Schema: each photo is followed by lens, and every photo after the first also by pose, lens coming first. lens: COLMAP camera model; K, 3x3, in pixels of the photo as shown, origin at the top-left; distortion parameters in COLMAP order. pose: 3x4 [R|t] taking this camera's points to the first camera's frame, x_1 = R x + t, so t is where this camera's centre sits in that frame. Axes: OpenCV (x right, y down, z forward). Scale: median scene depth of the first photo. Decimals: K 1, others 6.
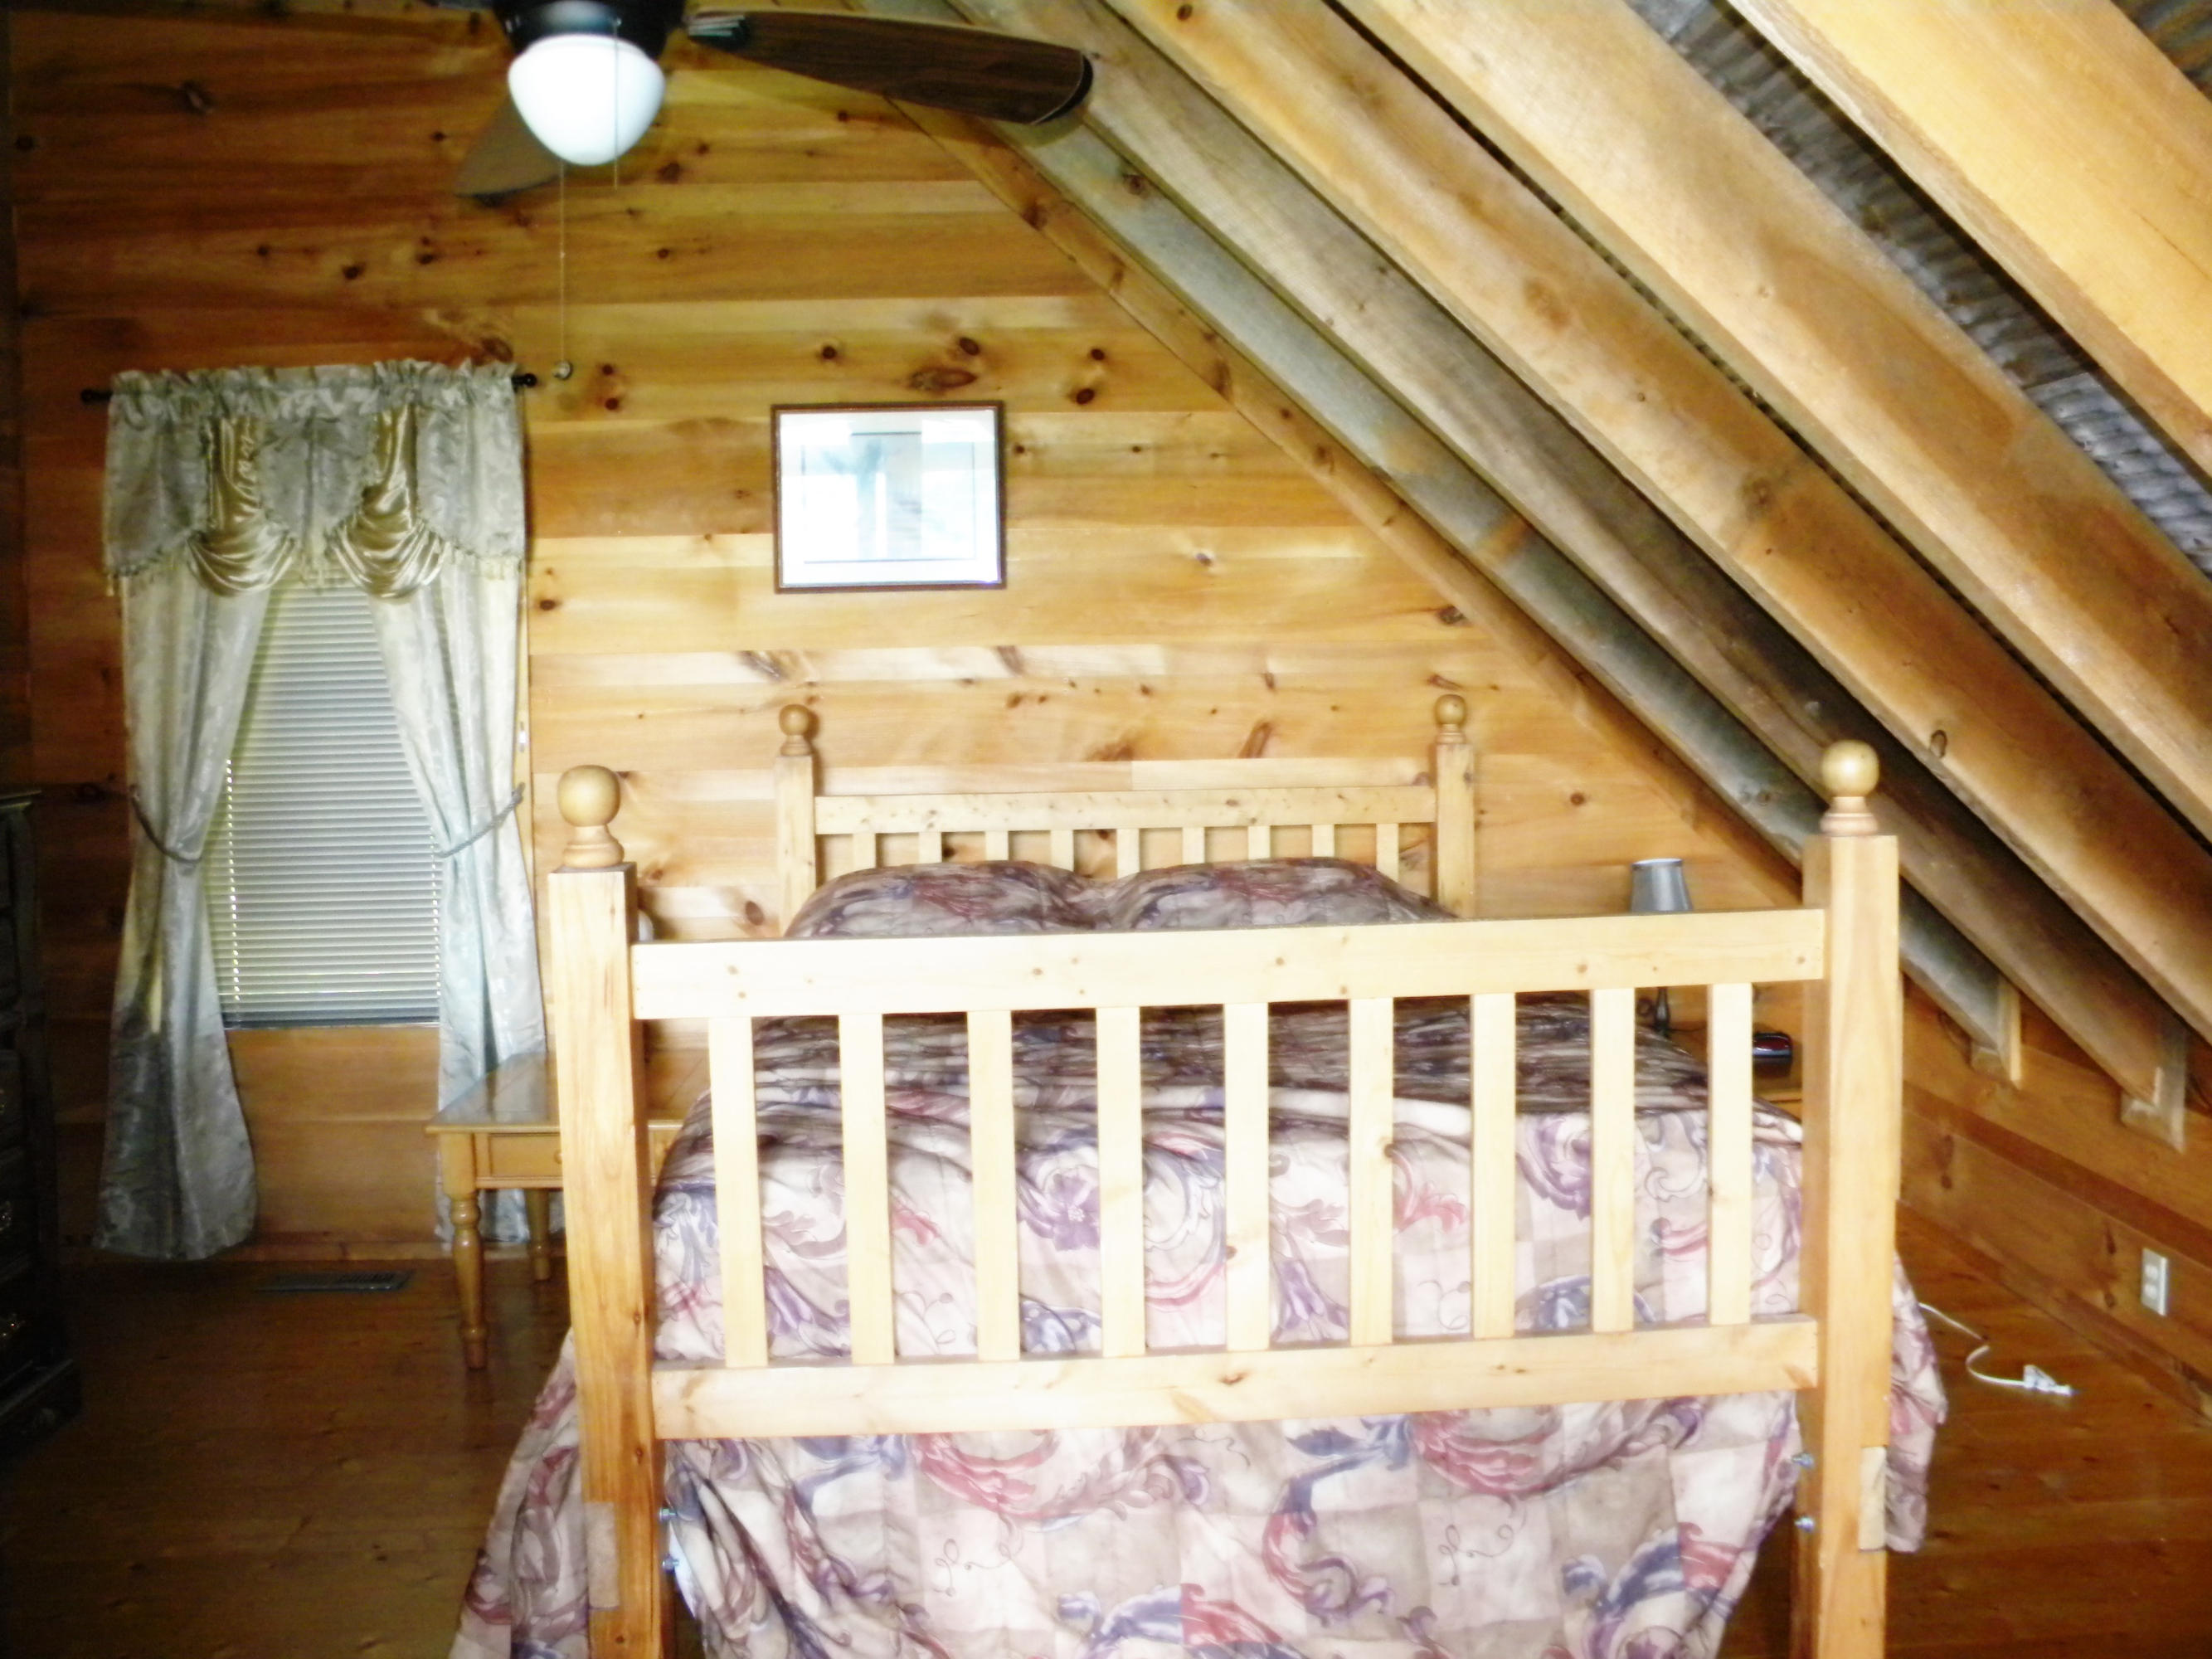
lens RADIAL K [[1918.9, 0, 1106.4], [0, 1918.9, 769.5], [0, 0, 1]] dist [-0.193658, 0.171584]
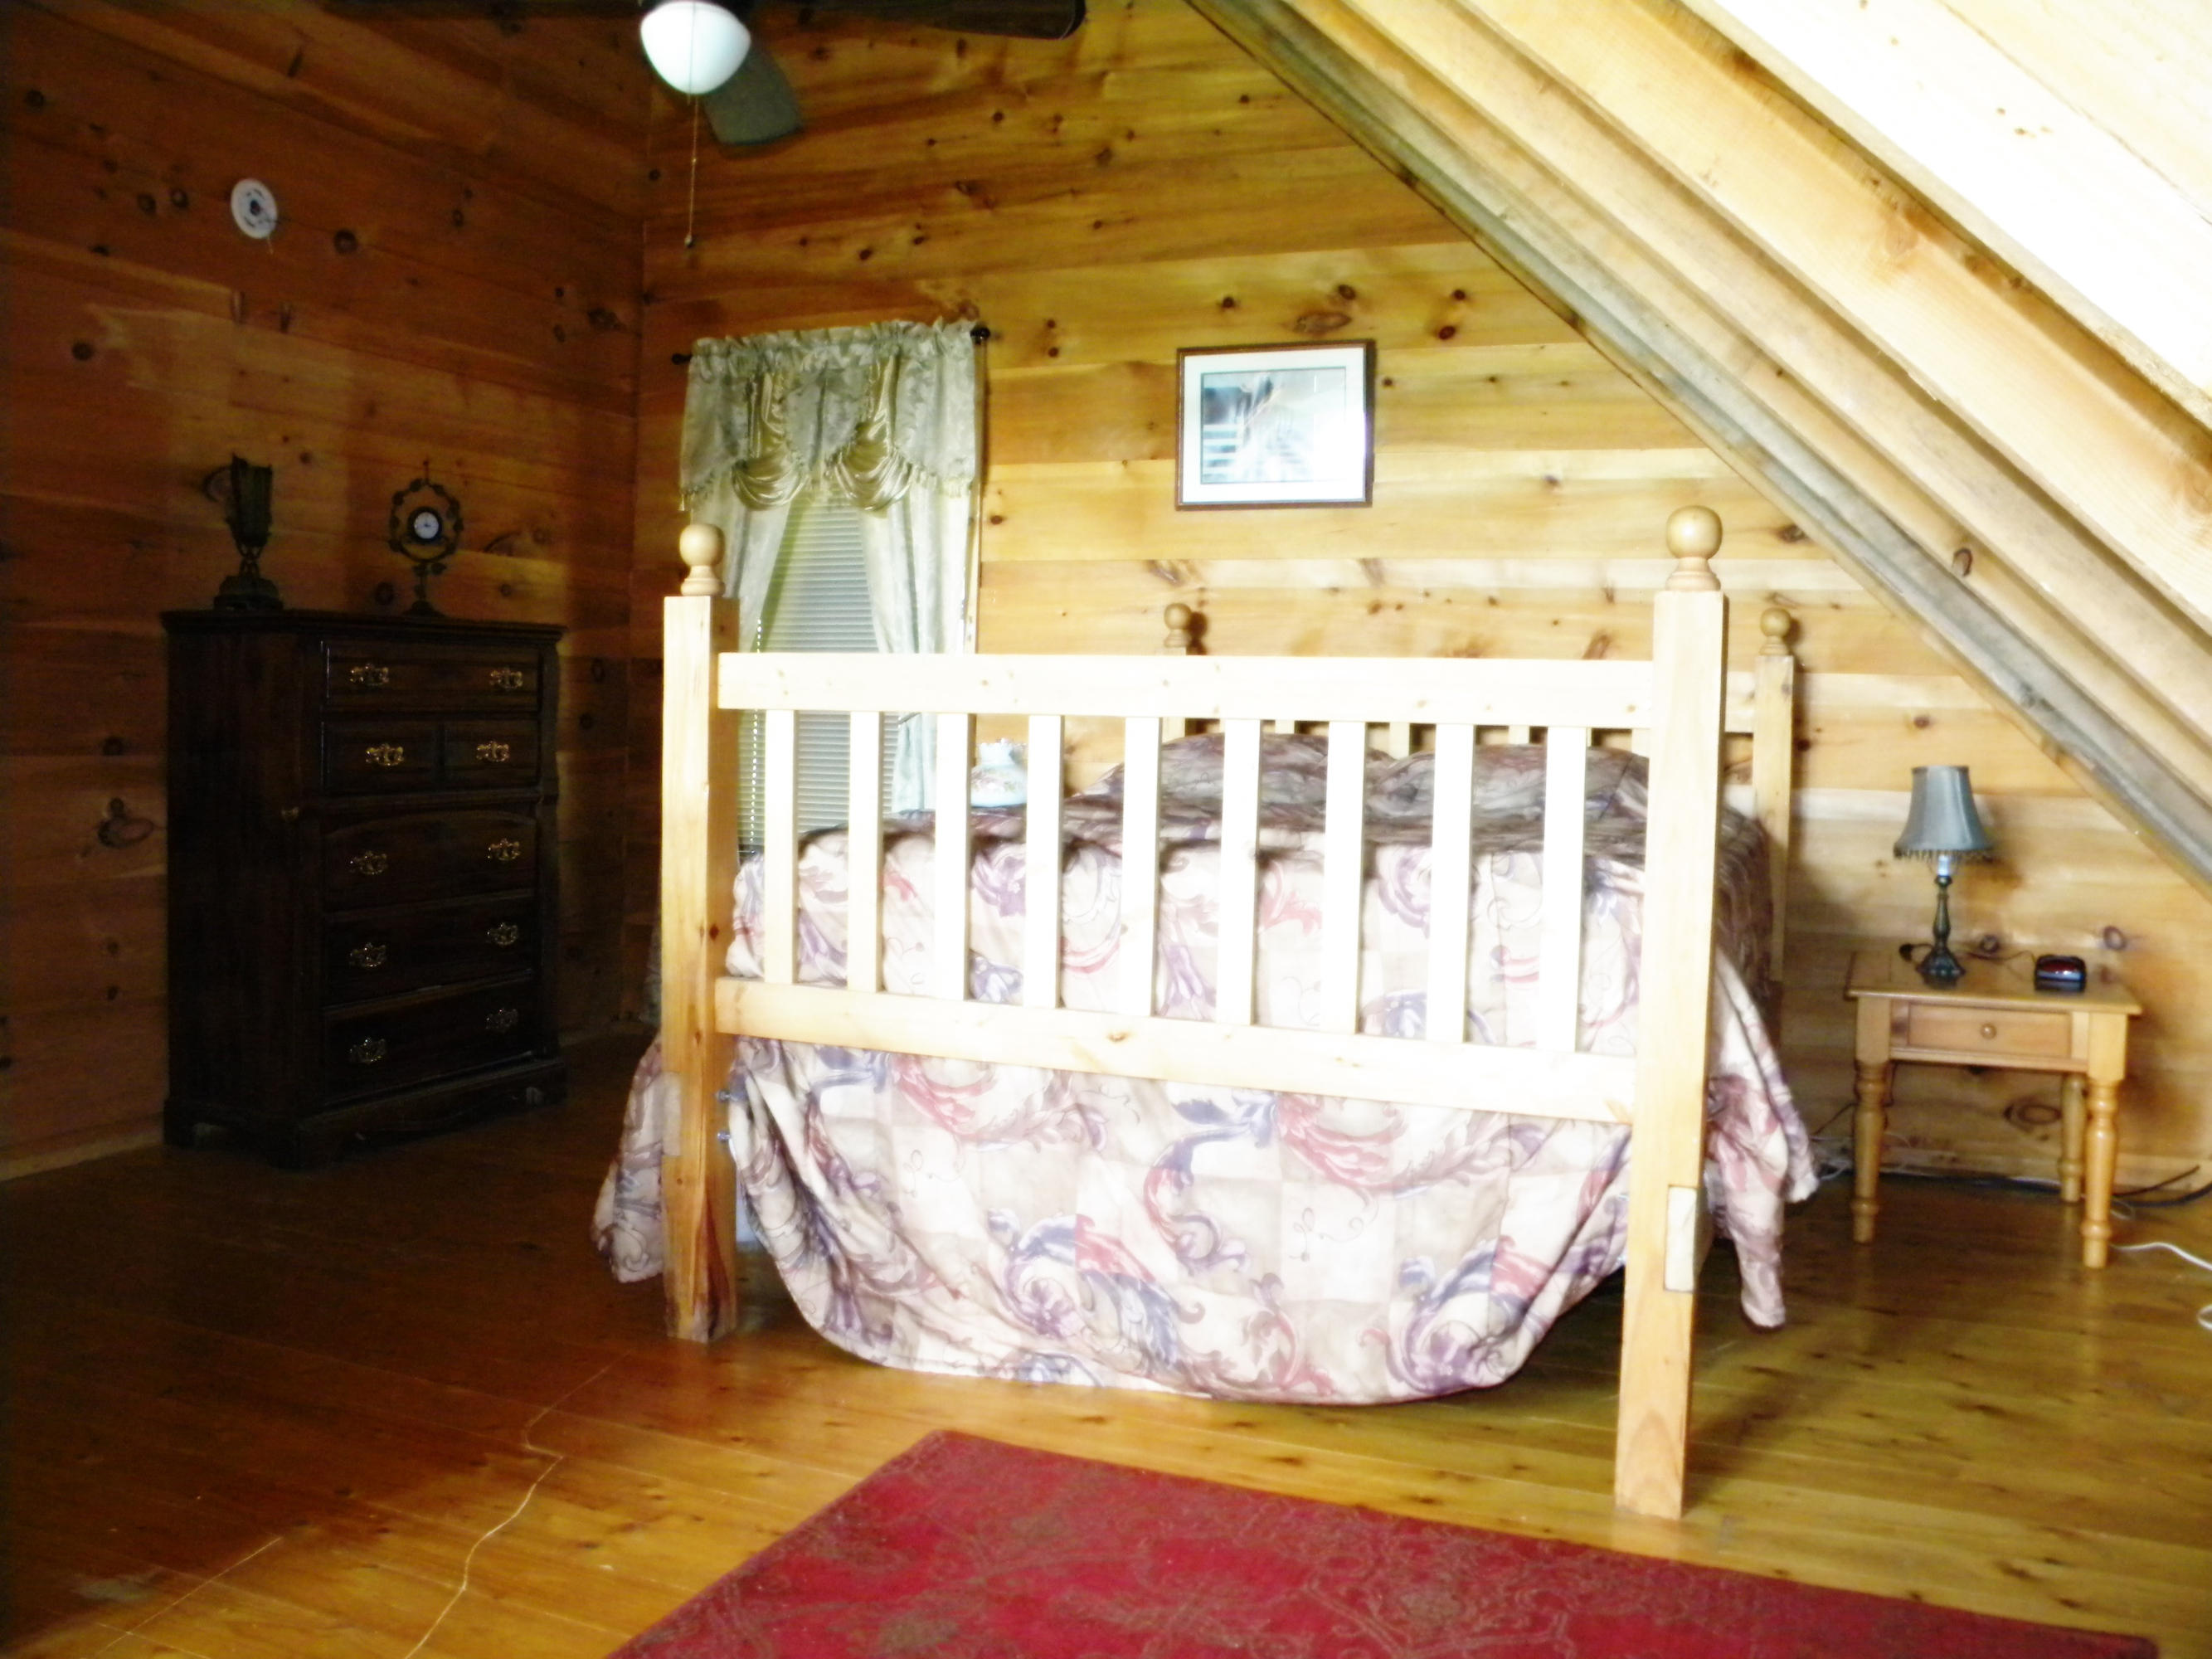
lens RADIAL K [[1918.9, 0, 1100.3], [0, 1918.9, 813.4], [0, 0, 1]] dist [-0.193658, 0.171584]
pose [[0.891650, 0.057838, -0.449016, 0.575594], [-0.067766, 0.997683, -0.006056, 0.184277], [0.447626, 0.035828, 0.893503, -0.091822]]
